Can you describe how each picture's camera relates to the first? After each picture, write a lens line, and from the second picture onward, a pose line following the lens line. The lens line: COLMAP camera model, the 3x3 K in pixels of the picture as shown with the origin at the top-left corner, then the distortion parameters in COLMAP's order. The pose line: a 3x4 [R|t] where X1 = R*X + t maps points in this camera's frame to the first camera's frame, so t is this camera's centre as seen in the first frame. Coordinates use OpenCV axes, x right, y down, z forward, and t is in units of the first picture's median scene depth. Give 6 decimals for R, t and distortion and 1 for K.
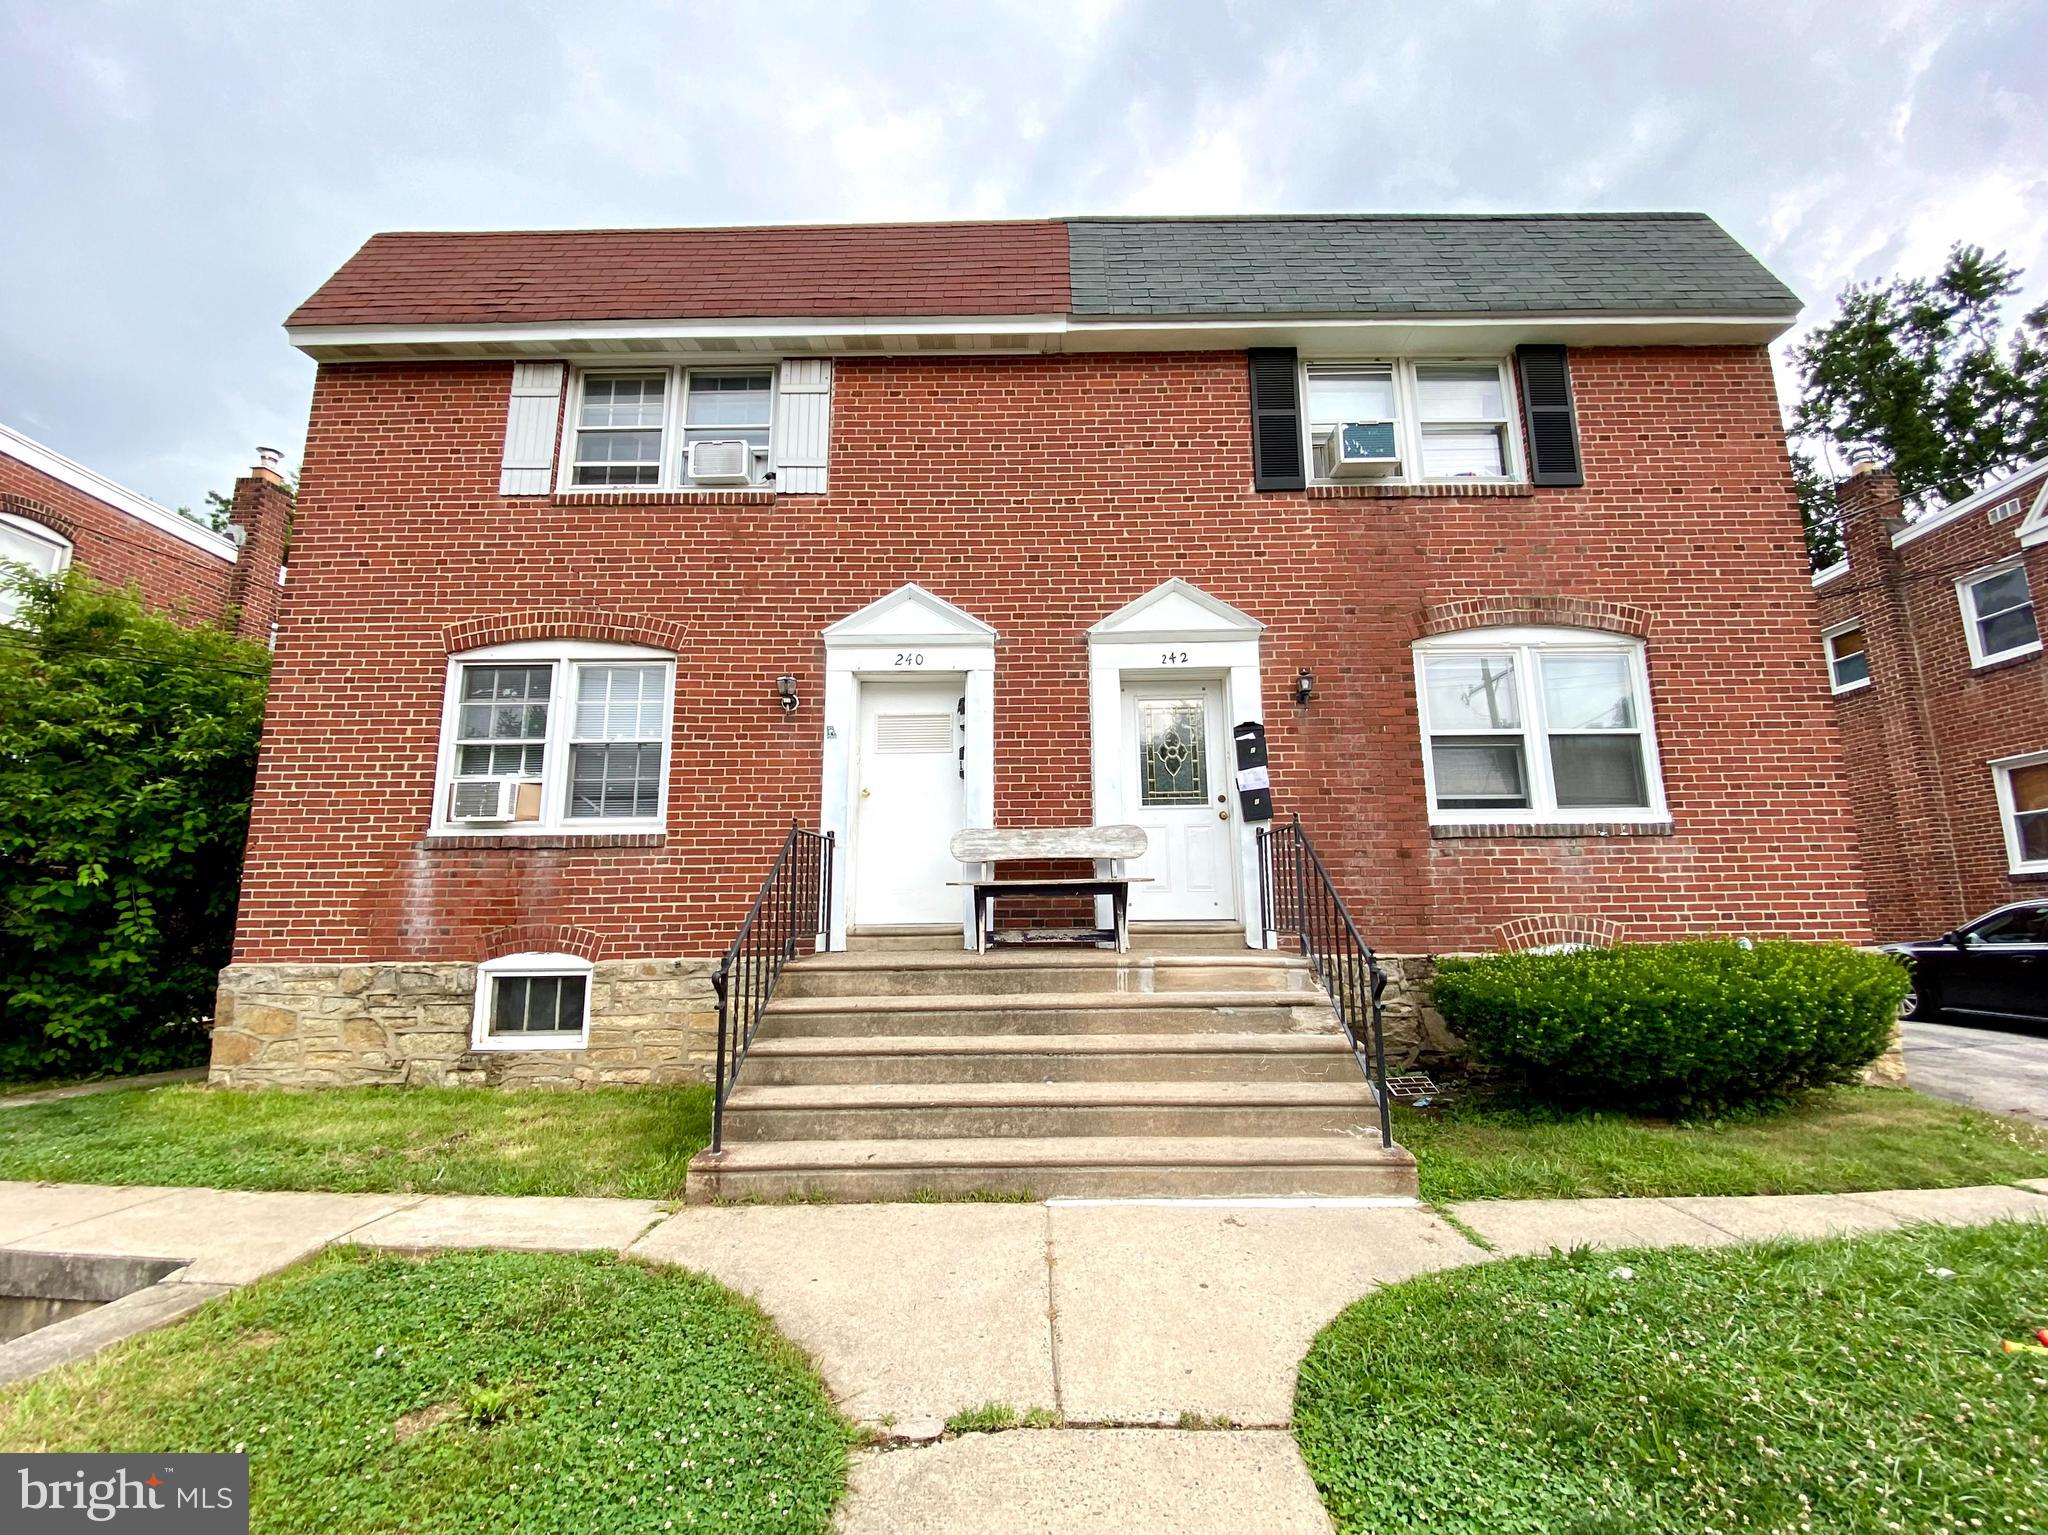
lens RADIAL K [[833.9, 0, 1085.0], [0, 833.9, 790.8], [0, 0, 1]] dist [-0.008178, -0.007735]
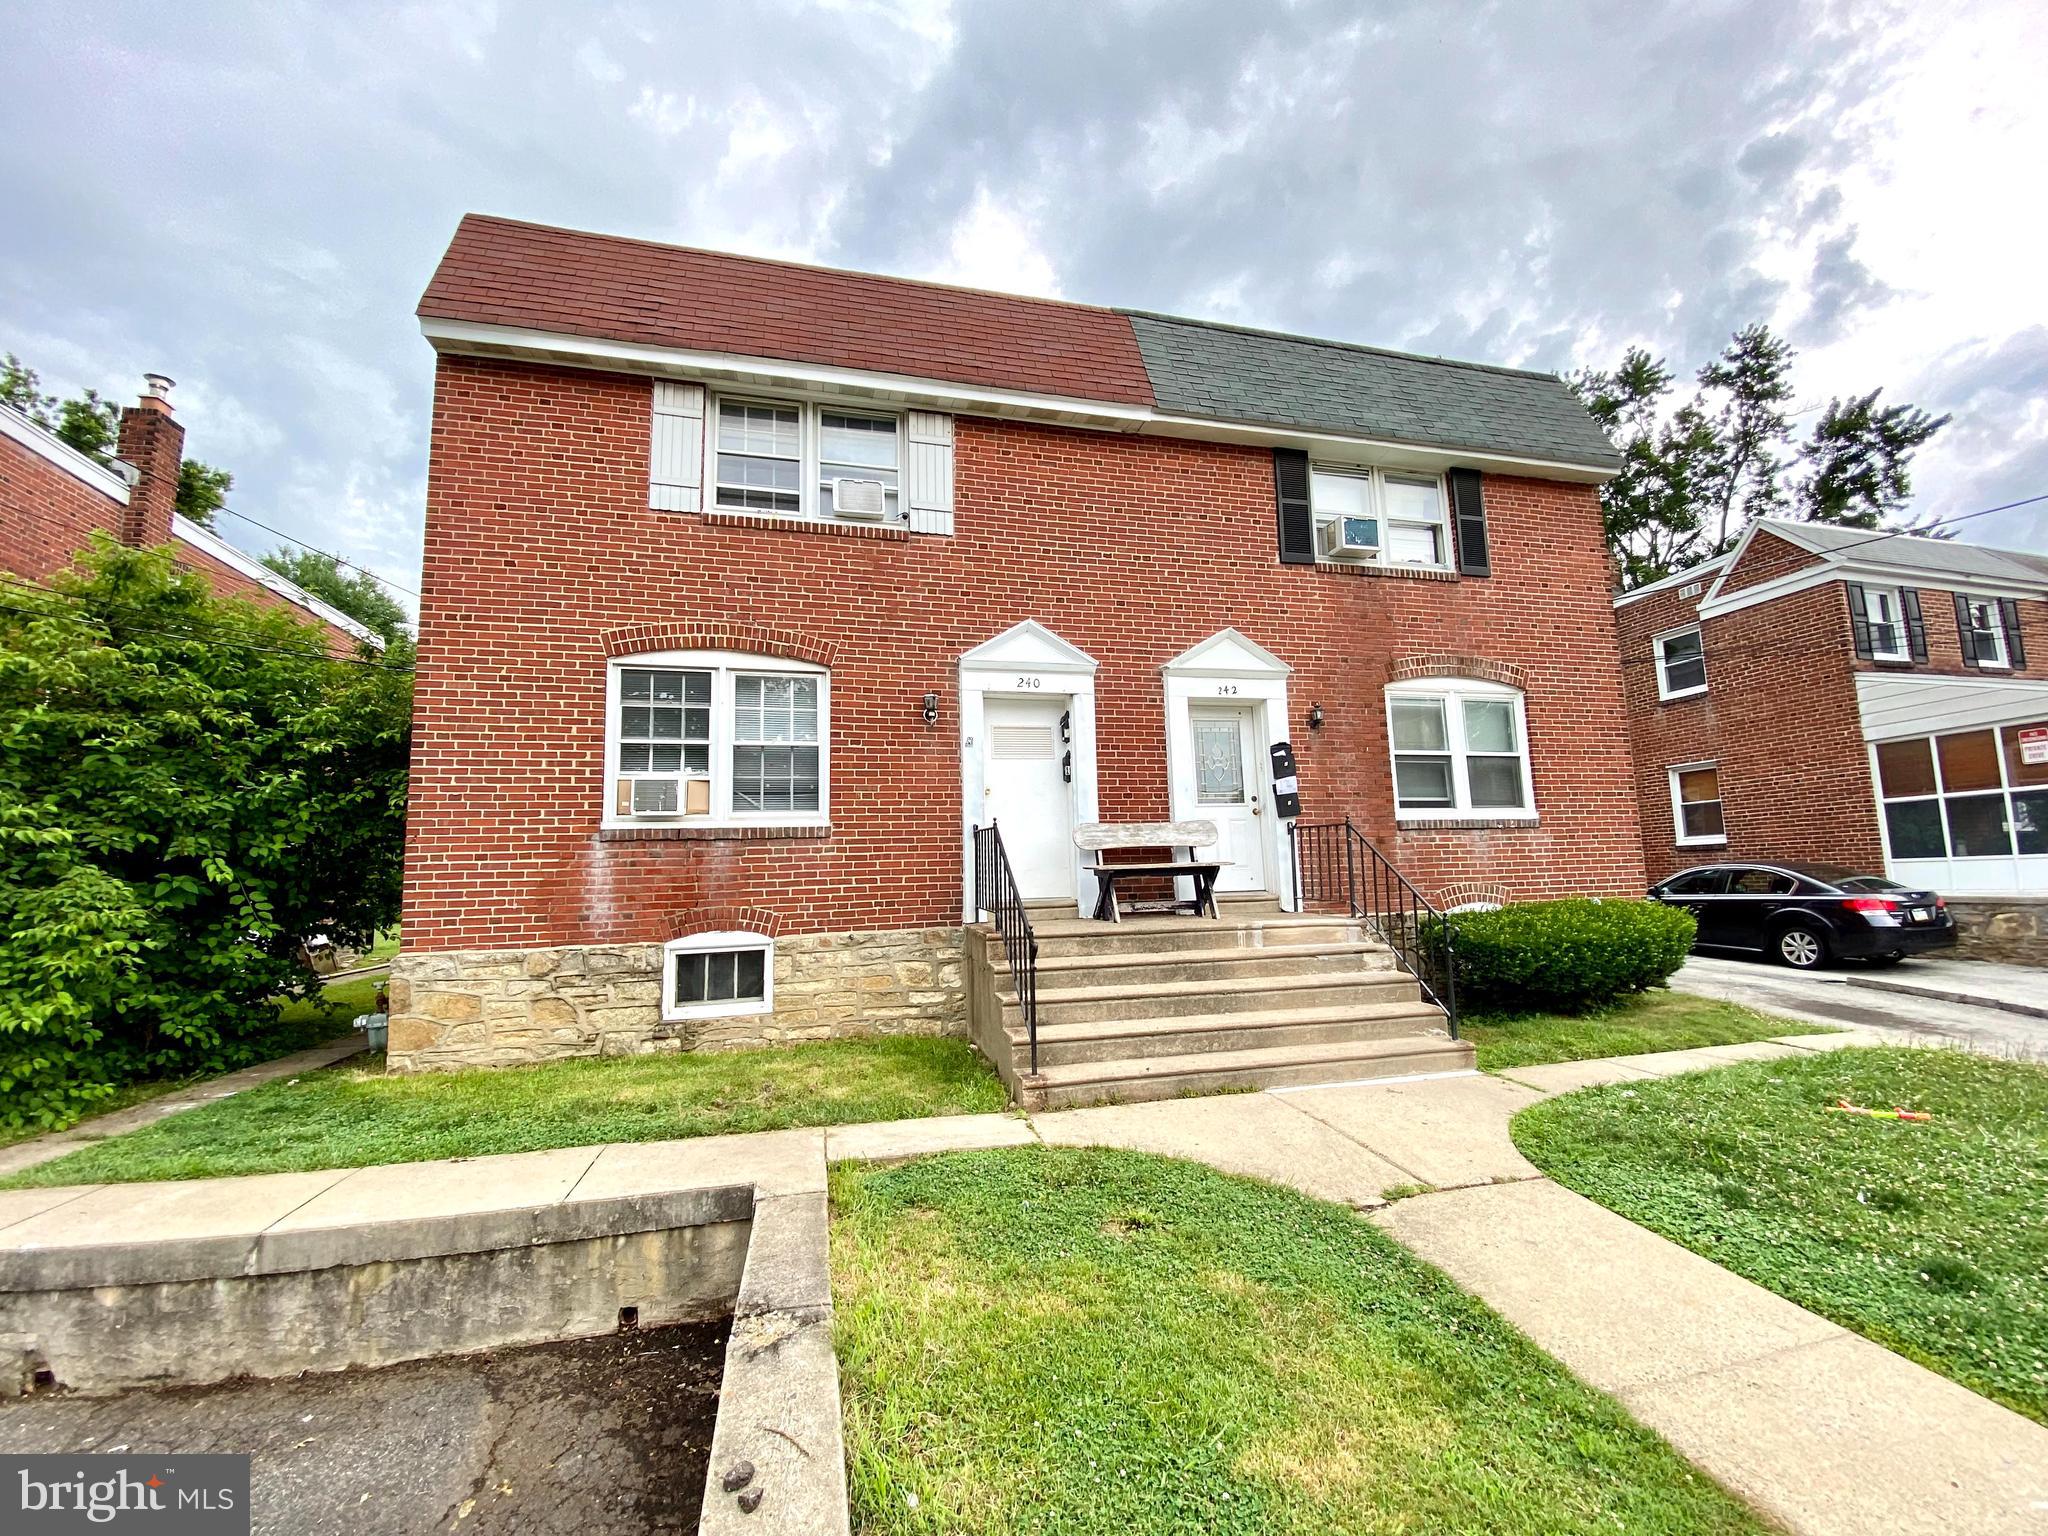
lens RADIAL K [[833.9, 0, 1015.8], [0, 833.9, 783.7], [0, 0, 1]] dist [-0.008178, -0.007735]
pose [[0.969142, 0.012560, 0.246183, -0.533621], [-0.023977, 0.998769, 0.043432, -0.063521], [-0.245335, -0.047994, 0.968250, -0.182548]]
